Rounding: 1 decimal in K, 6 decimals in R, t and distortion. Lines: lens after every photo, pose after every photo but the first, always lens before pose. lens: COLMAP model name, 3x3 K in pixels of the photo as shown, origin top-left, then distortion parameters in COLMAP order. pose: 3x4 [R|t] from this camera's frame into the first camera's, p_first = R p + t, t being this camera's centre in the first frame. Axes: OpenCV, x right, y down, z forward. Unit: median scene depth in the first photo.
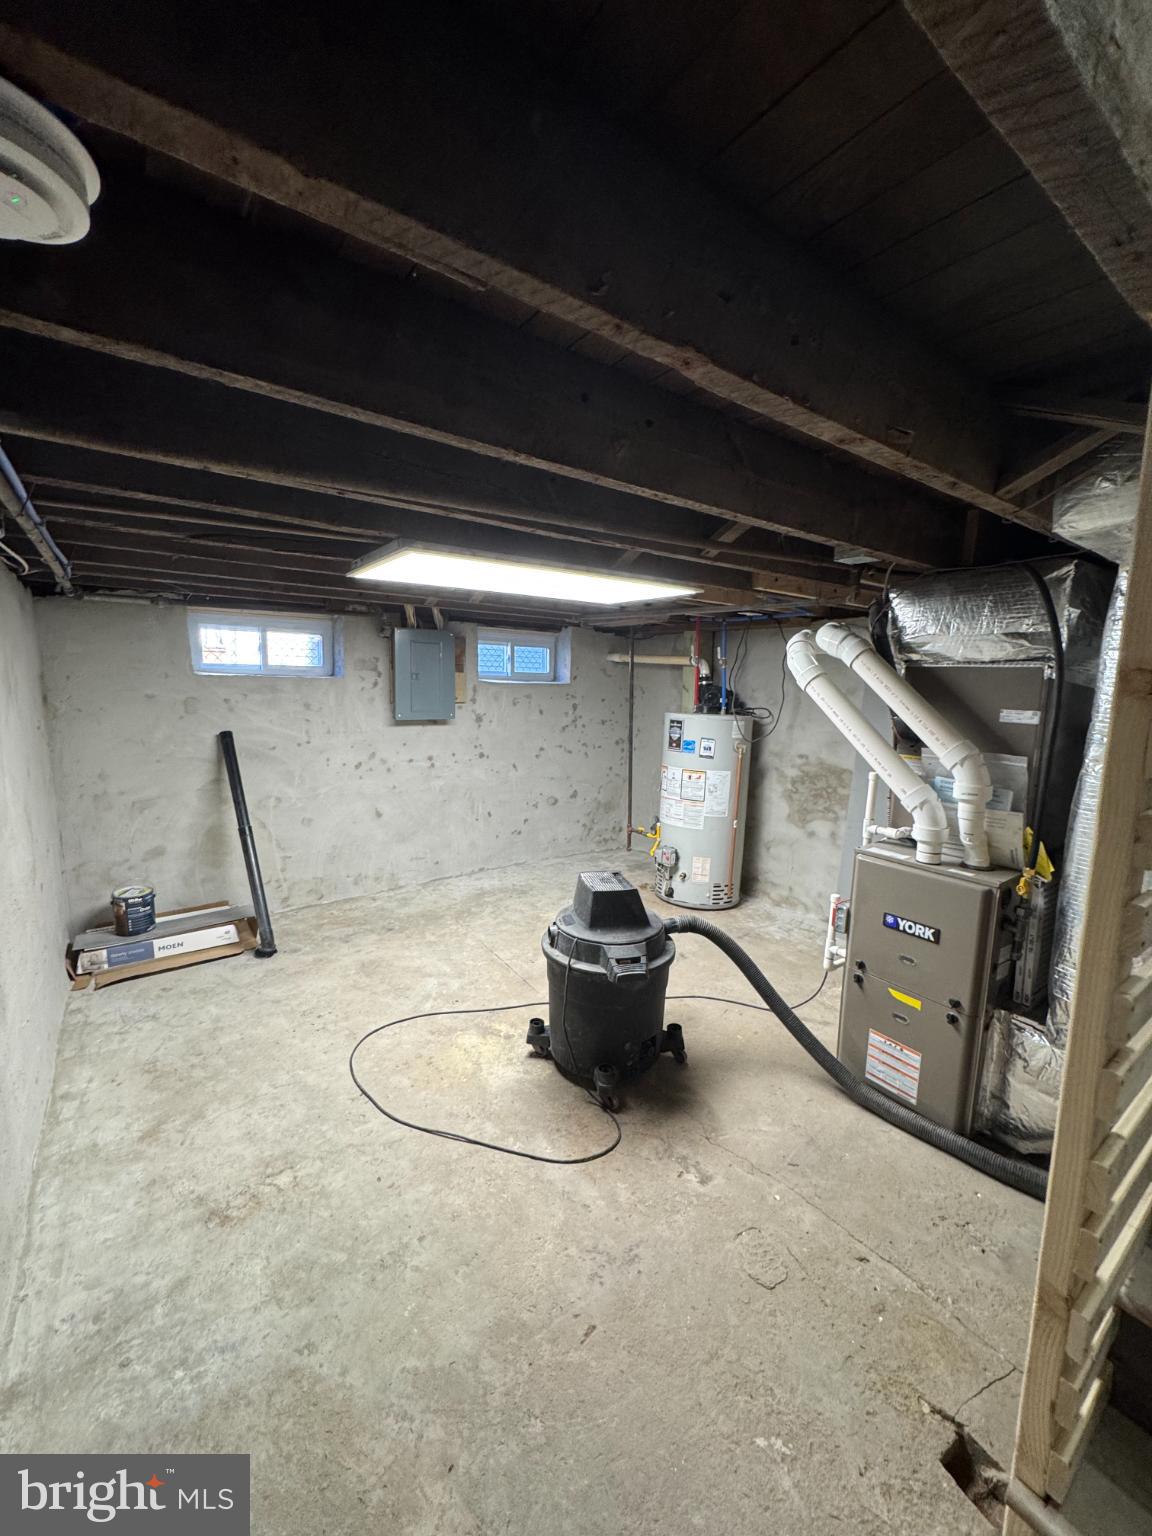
lens RADIAL K [[609.7, 0, 576.0], [0, 609.7, 768.0], [0, 0, 1]] dist [-0.004144, 0.000791]
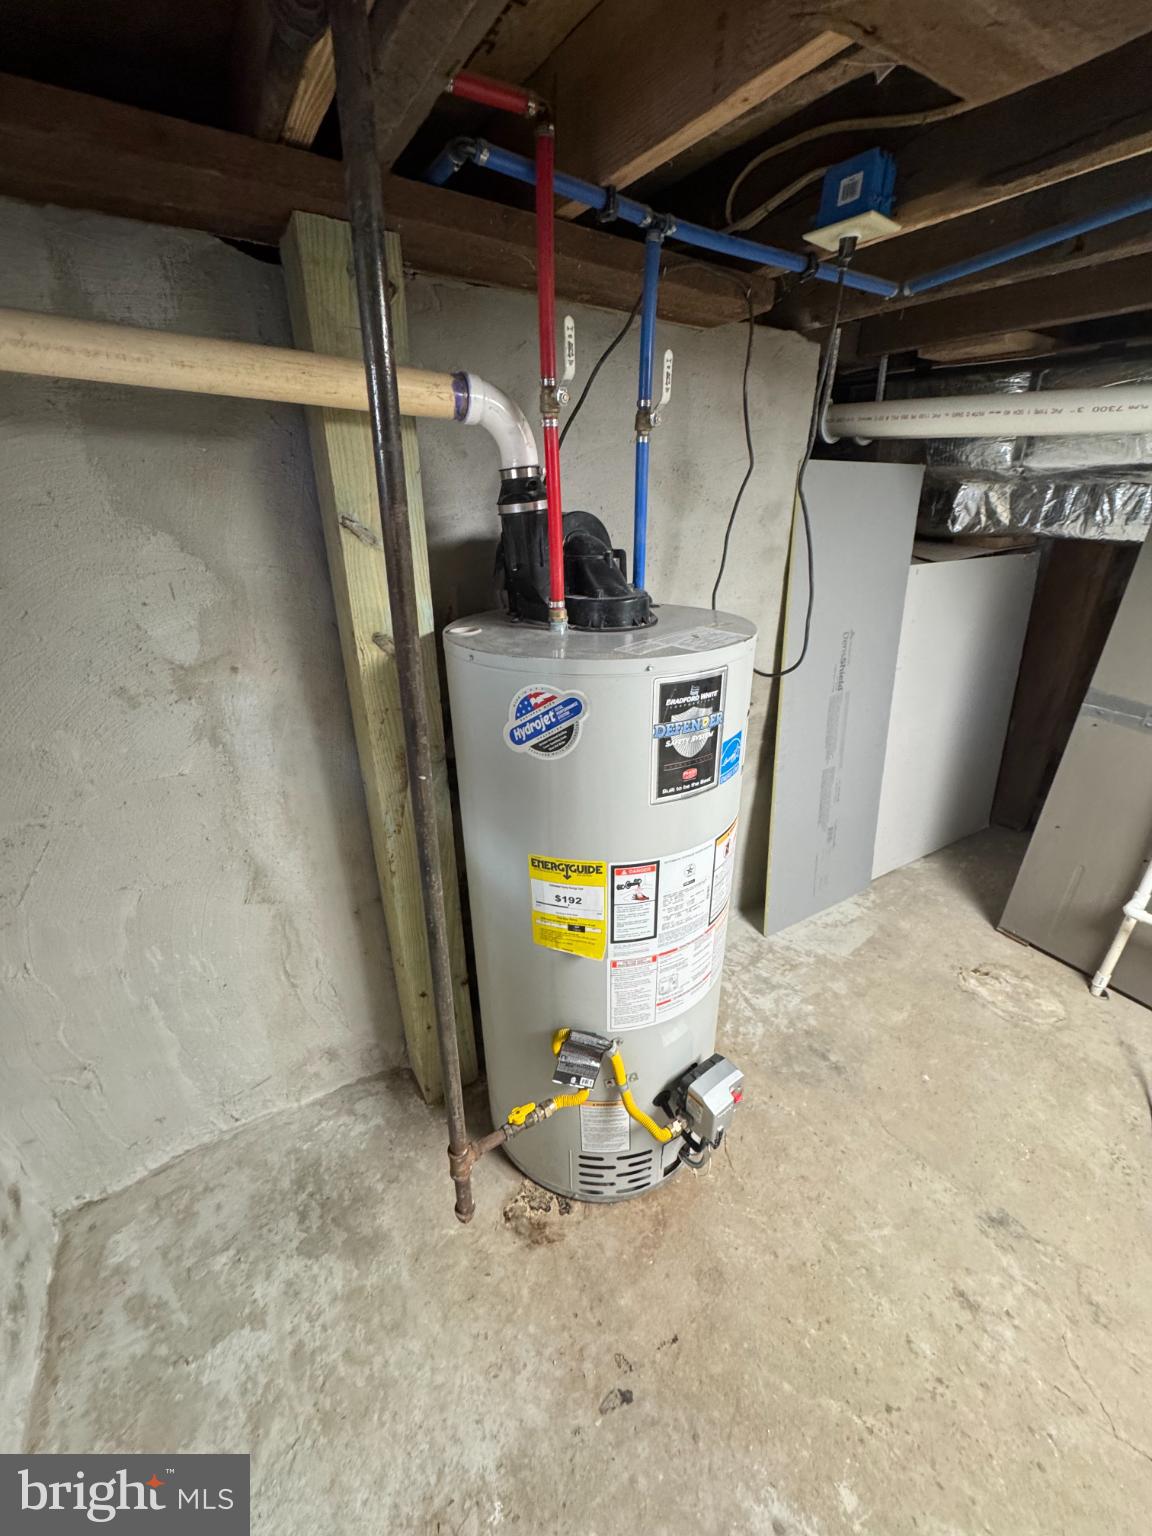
lens RADIAL K [[609.7, 0, 576.0], [0, 609.7, 768.0], [0, 0, 1]] dist [-0.004144, 0.000791]
pose [[0.063464, -0.429484, 0.900842, -0.071875], [0.149495, 0.896568, 0.416915, -0.154305], [-0.986724, 0.108212, 0.121106, 1.014553]]
